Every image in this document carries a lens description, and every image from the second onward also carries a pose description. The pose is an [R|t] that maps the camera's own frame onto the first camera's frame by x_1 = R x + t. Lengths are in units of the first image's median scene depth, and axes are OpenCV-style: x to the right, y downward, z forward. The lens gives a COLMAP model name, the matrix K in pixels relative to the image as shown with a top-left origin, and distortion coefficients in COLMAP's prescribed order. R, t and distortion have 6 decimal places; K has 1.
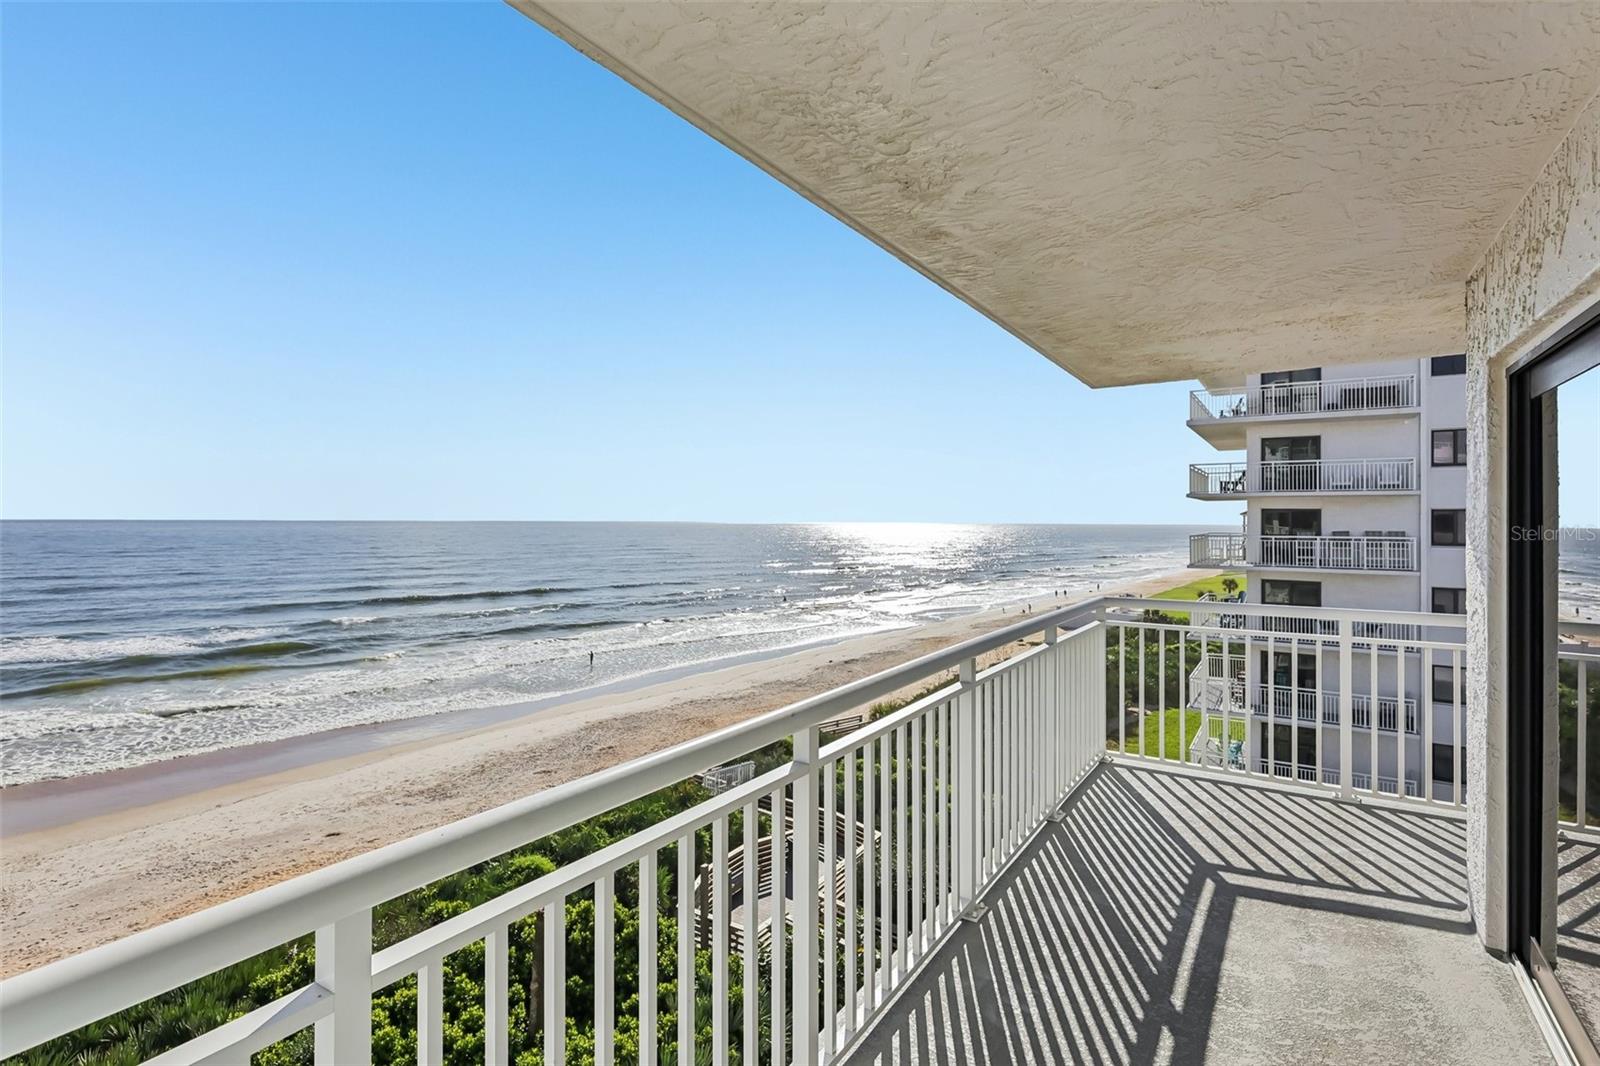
lens RADIAL K [[779.1, 0, 802.8], [0, 779.1, 527.3], [0, 0, 1]] dist [-0.003327, -0.000740]
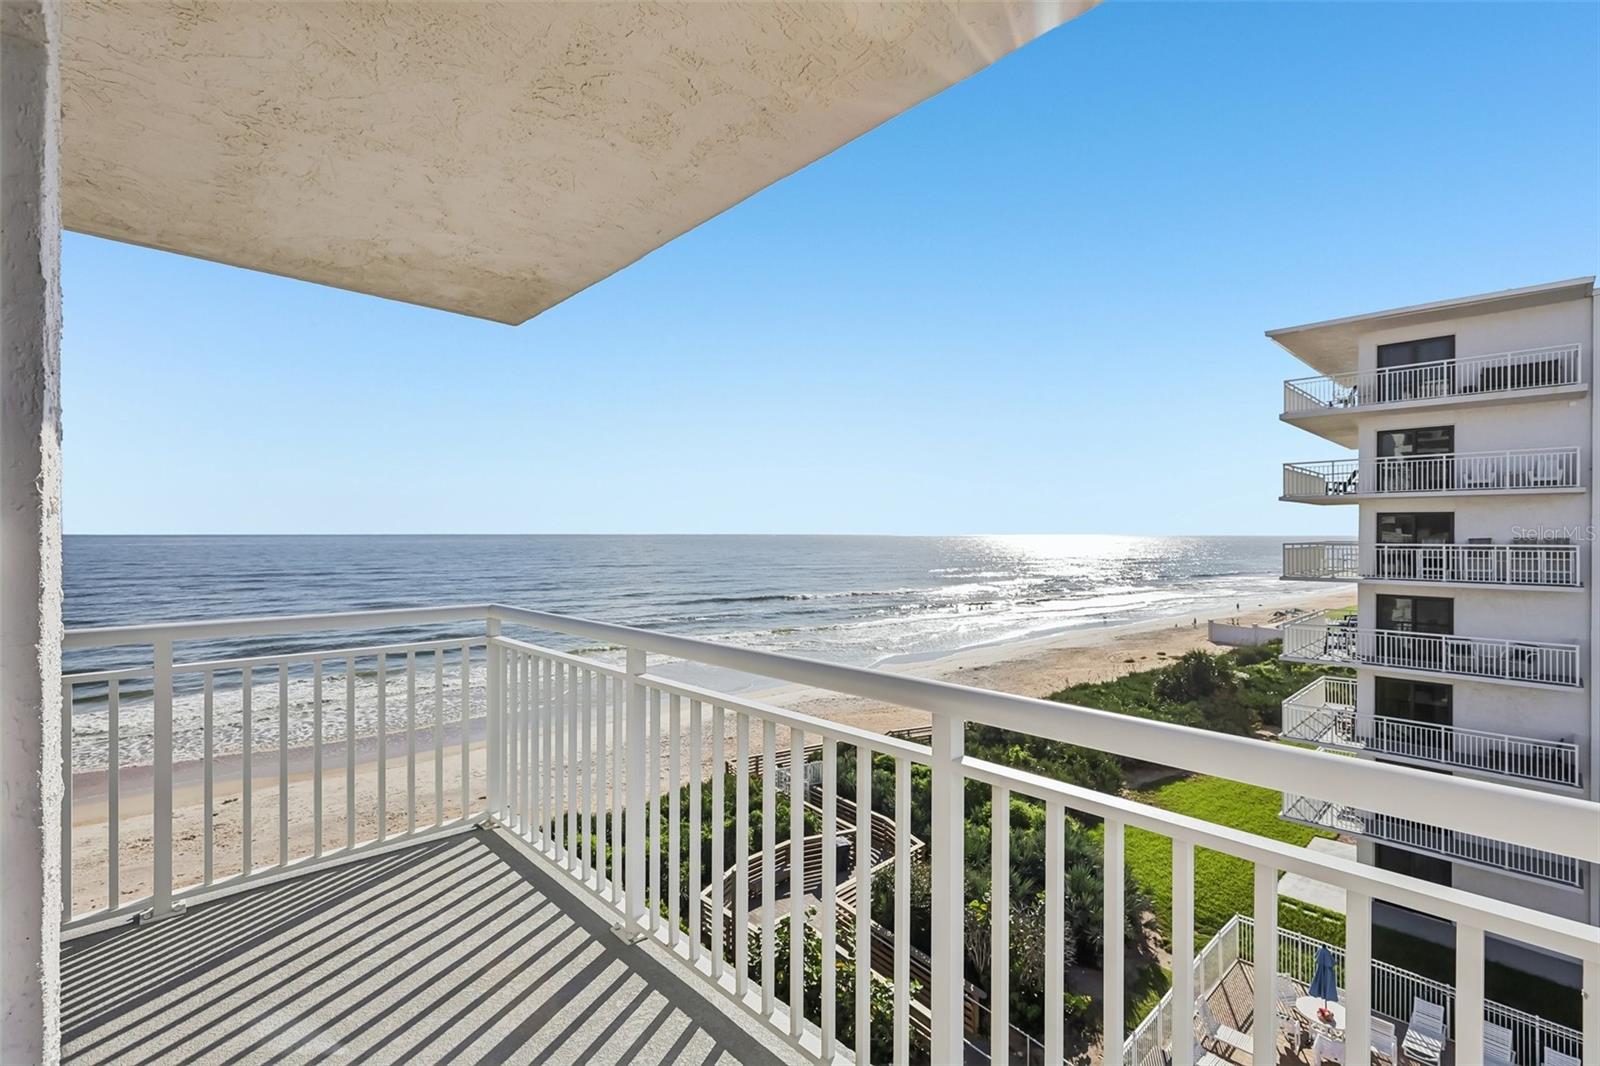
lens RADIAL K [[720.7, 0, 796.7], [0, 720.7, 562.2], [0, 0, 1]] dist [-0.002653, -0.000680]
pose [[0.973552, 0.004787, -0.228415, 0.148461], [0.002386, 0.999513, 0.031116, 0.004946], [0.228453, -0.030838, 0.973066, 0.072764]]
